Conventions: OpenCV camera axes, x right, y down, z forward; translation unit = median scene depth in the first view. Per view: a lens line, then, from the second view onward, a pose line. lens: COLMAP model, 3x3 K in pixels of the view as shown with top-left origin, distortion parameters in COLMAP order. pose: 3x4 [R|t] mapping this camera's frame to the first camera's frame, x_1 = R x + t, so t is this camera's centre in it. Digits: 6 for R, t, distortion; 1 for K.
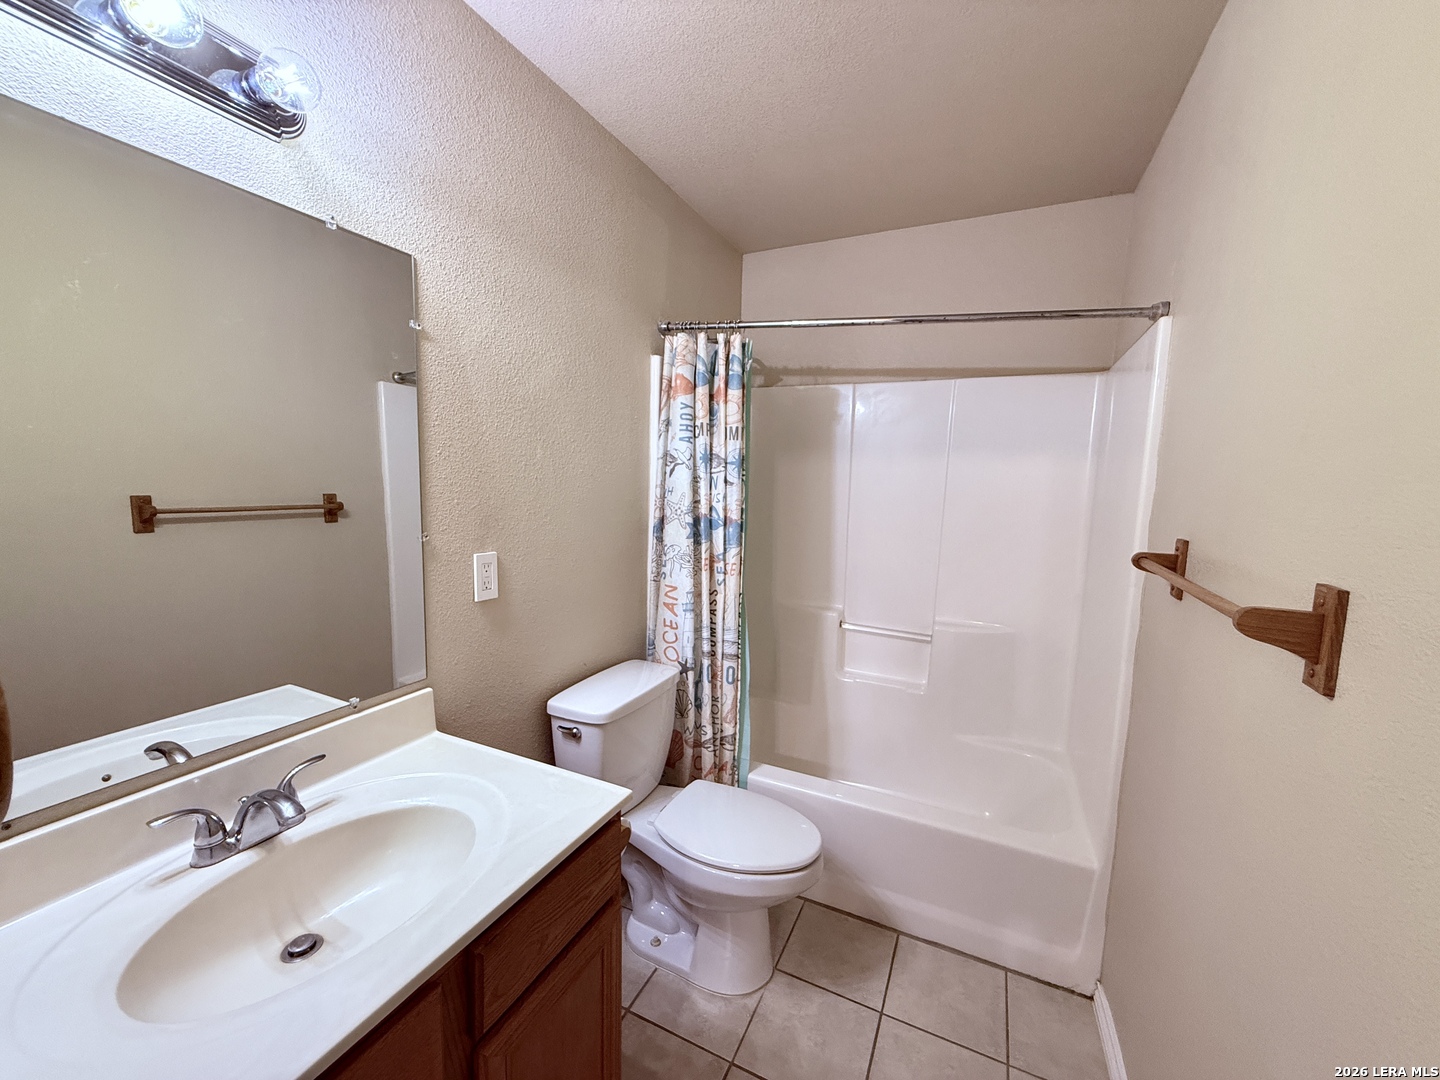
lens RADIAL K [[574.4, 0, 716.7], [0, 574.4, 540.9], [0, 0, 1]] dist [0.000000, 0.000298]
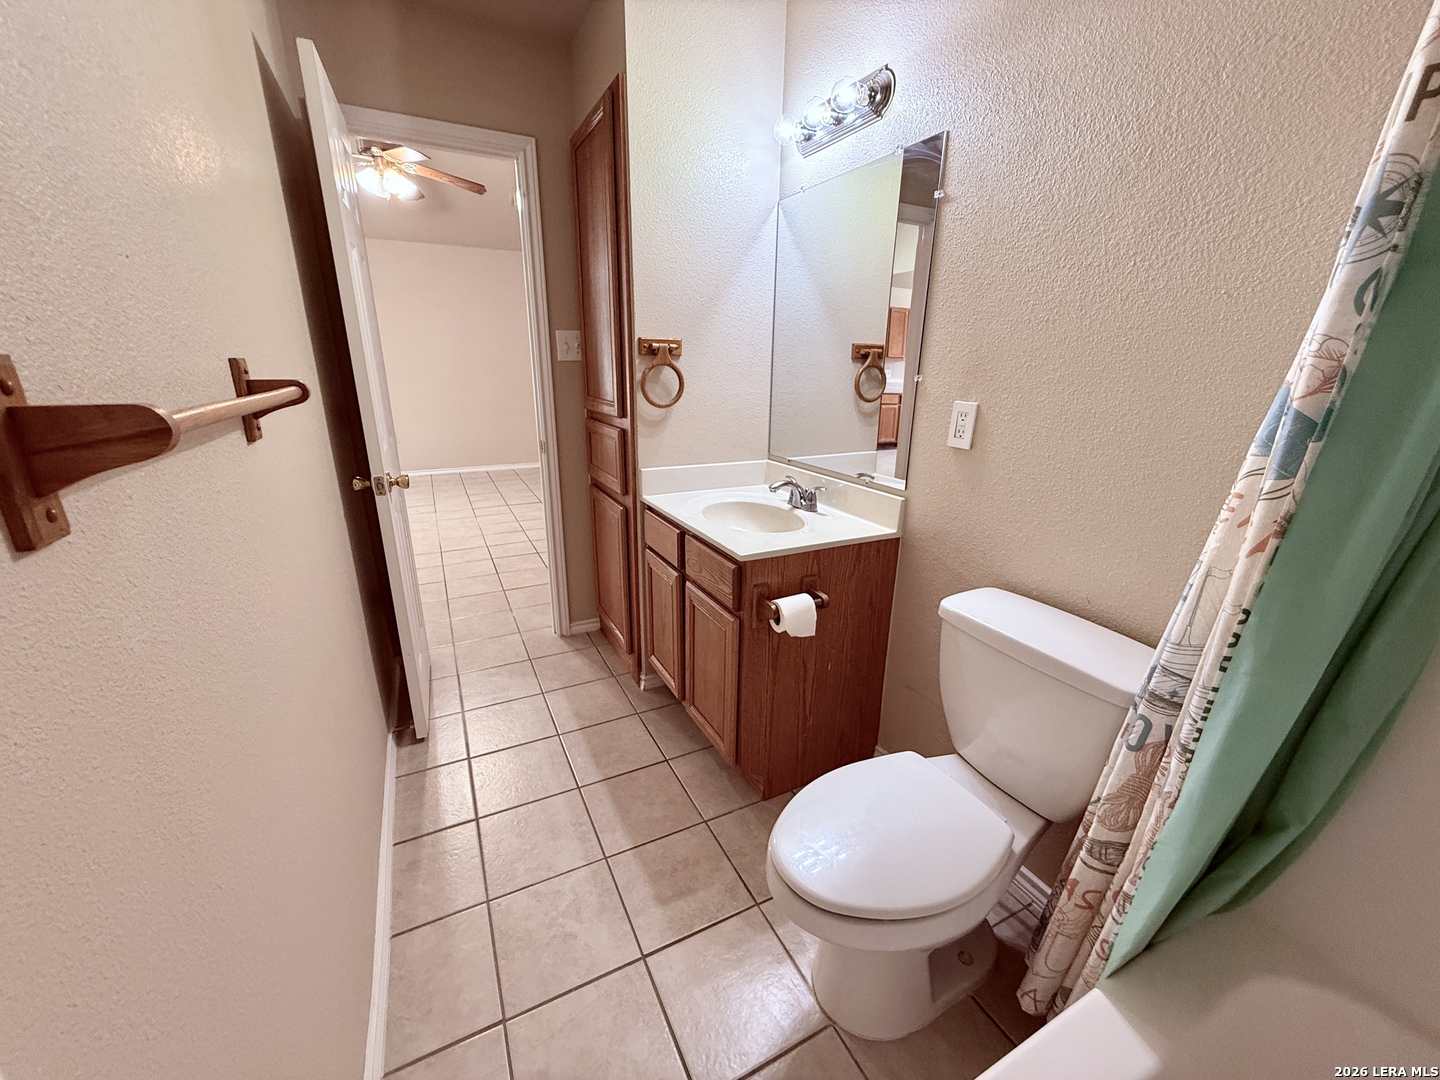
lens RADIAL K [[574.4, 0, 716.7], [0, 574.4, 540.9], [0, 0, 1]] dist [0.000000, 0.000298]
pose [[-0.607284, 0.208200, -0.766720, 0.782658], [-0.112589, 0.932761, 0.342464, -0.053661], [0.786467, 0.294297, -0.543010, 1.405571]]
